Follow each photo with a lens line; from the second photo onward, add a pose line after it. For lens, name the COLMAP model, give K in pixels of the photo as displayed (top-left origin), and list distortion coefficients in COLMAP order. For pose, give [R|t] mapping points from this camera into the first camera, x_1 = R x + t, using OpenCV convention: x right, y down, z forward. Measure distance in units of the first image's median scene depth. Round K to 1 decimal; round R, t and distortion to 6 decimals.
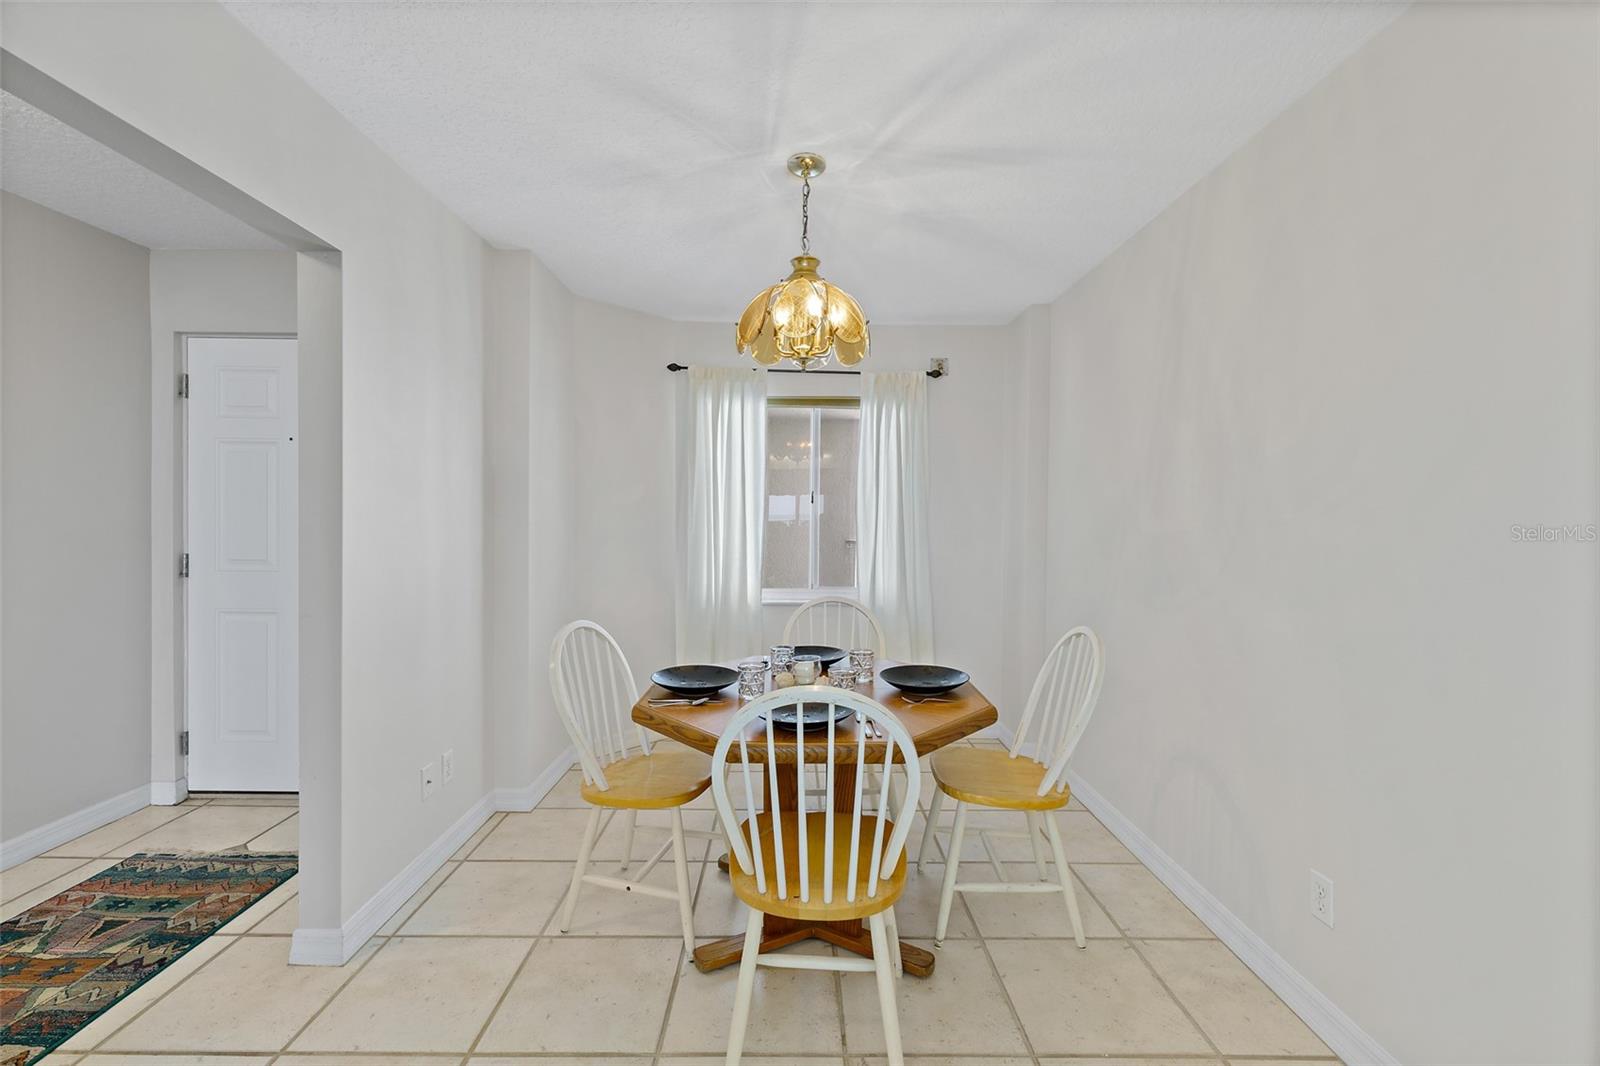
lens RADIAL K [[668.0, 0, 798.7], [0, 668.0, 519.4], [0, 0, 1]] dist [-0.000146, 0.000057]
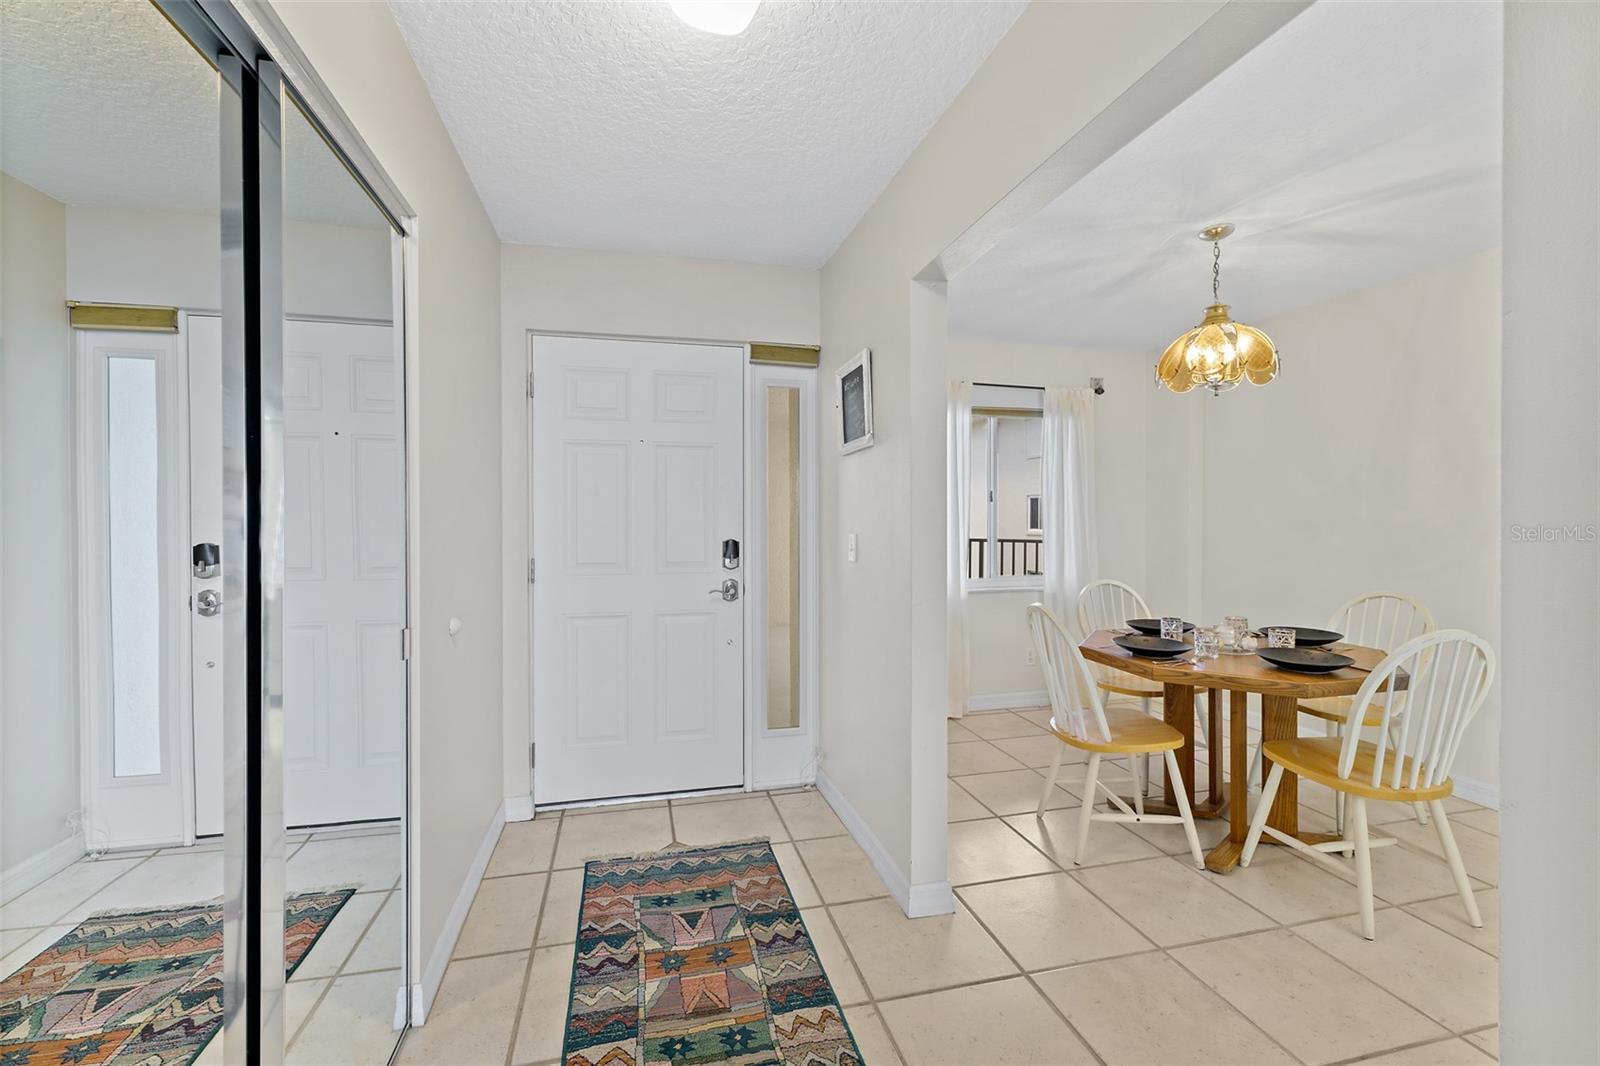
lens RADIAL K [[658.5, 0, 800.0], [0, 658.5, 533.0], [0, 0, 1]] dist [-0.019279, -0.000322]
pose [[0.971744, -0.020984, 0.235102, -1.029294], [0.014877, 0.999505, 0.027721, -0.012246], [-0.235568, -0.023440, 0.971575, -0.009595]]
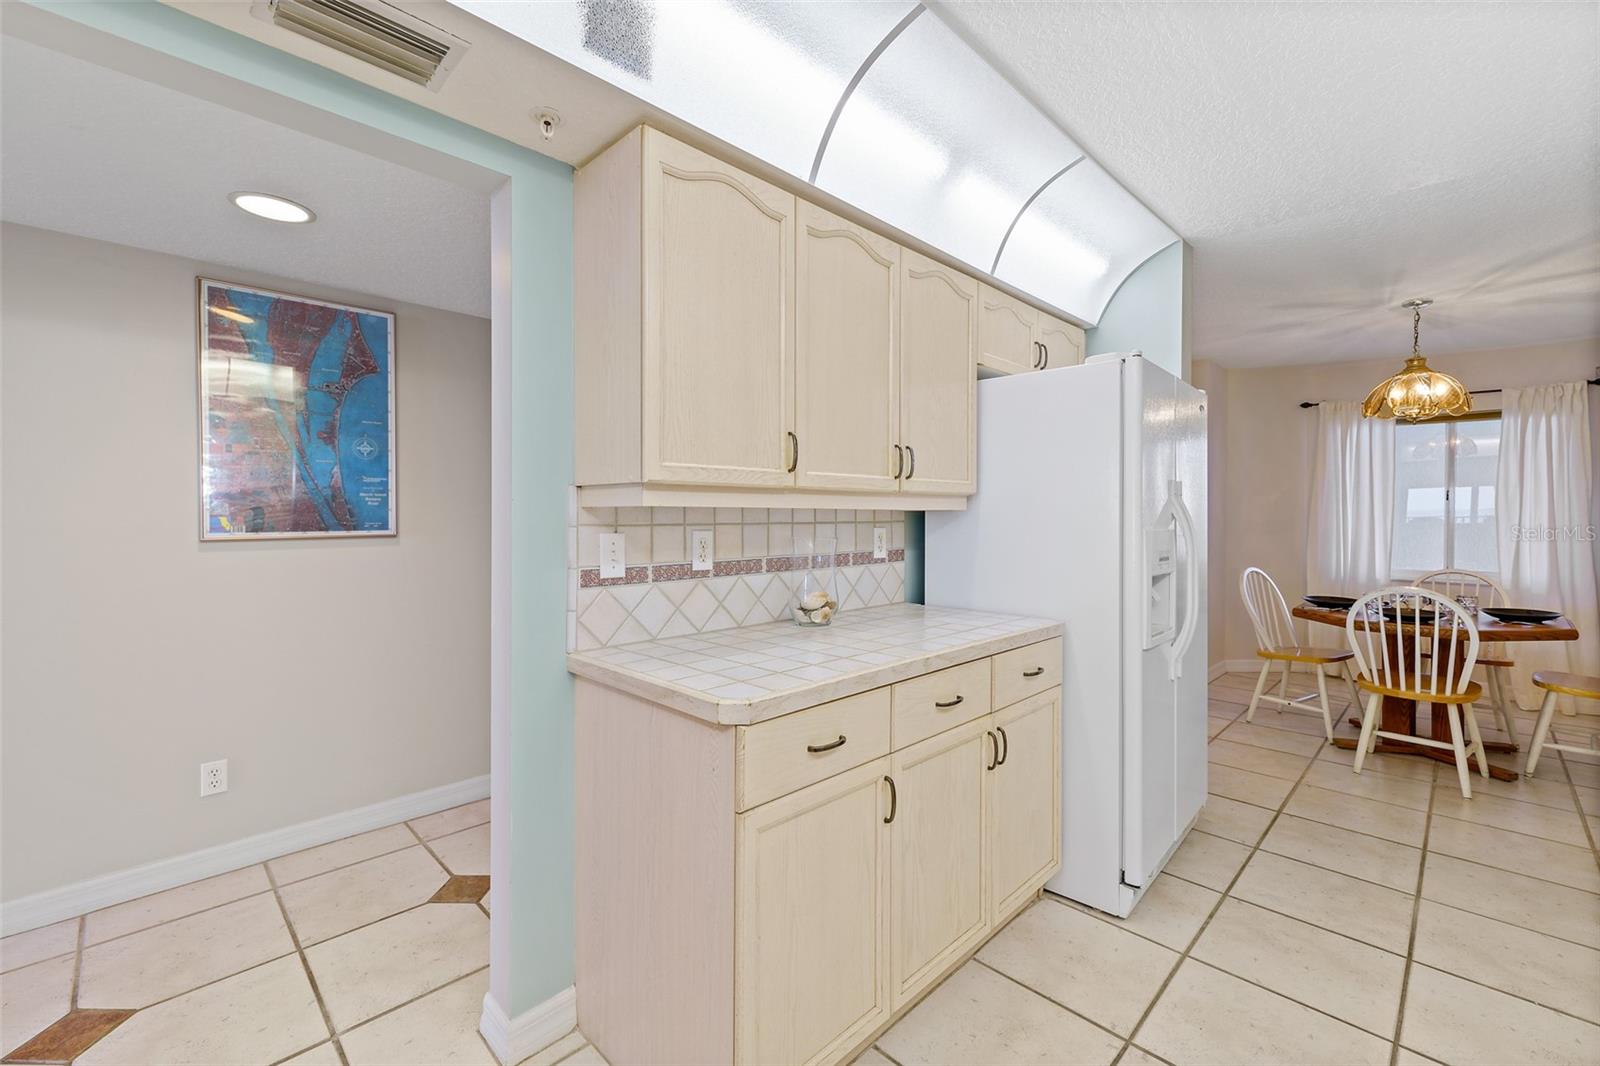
lens RADIAL K [[678.2, 0, 790.6], [0, 678.2, 517.6], [0, 0, 1]] dist [0.002788, 0.000388]
pose [[0.697578, 0.001495, -0.716508, 0.137001], [0.000565, 0.999996, 0.002636, 0.006870], [0.716509, -0.002243, 0.697574, -1.315476]]
